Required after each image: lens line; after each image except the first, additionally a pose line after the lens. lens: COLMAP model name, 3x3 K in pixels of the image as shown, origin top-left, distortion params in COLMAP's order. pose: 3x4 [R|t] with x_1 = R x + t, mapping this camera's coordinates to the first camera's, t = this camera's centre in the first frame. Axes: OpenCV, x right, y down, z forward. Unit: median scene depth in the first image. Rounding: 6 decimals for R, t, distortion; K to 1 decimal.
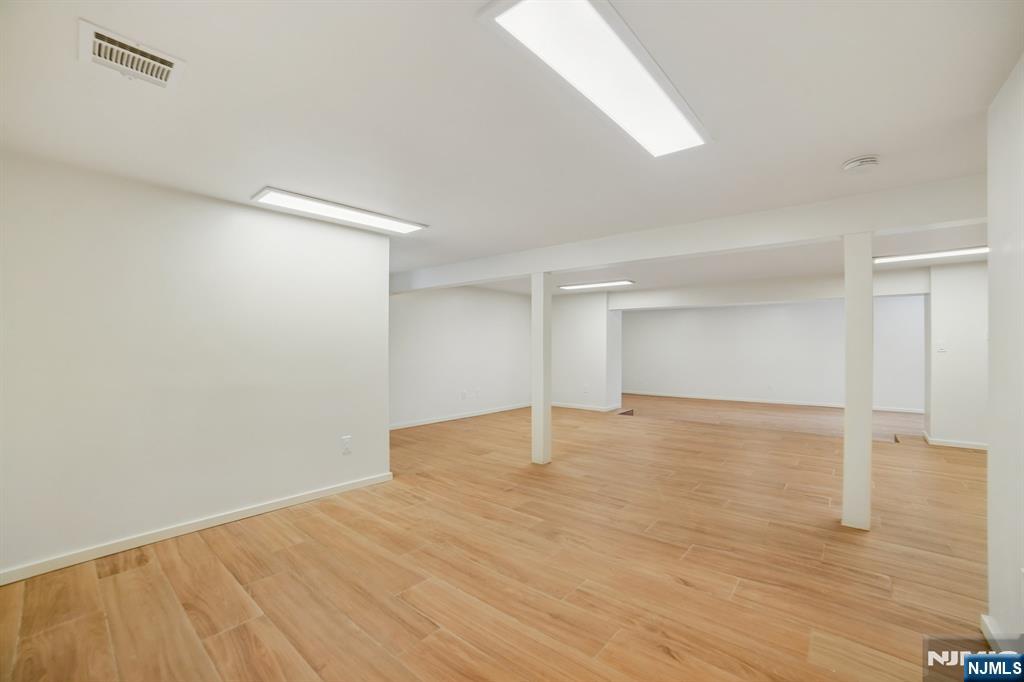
lens RADIAL K [[424.5, 0, 514.7], [0, 424.5, 351.9], [0, 0, 1]] dist [-0.041924, 0.000483]
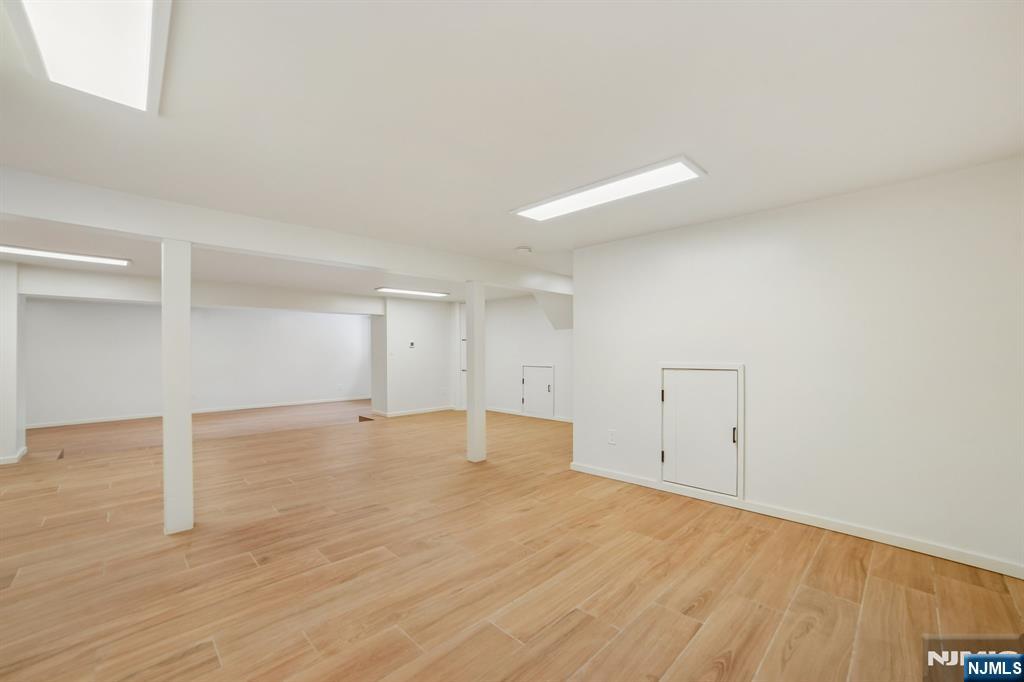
lens RADIAL K [[406.7, 0, 511.5], [0, 406.7, 350.1], [0, 0, 1]] dist [-0.061400, 0.036472]
pose [[0.086731, 0.017406, 0.996080, -0.762522], [0.005366, 0.999825, -0.017939, -0.001902], [-0.996217, 0.006901, 0.086623, 0.652545]]
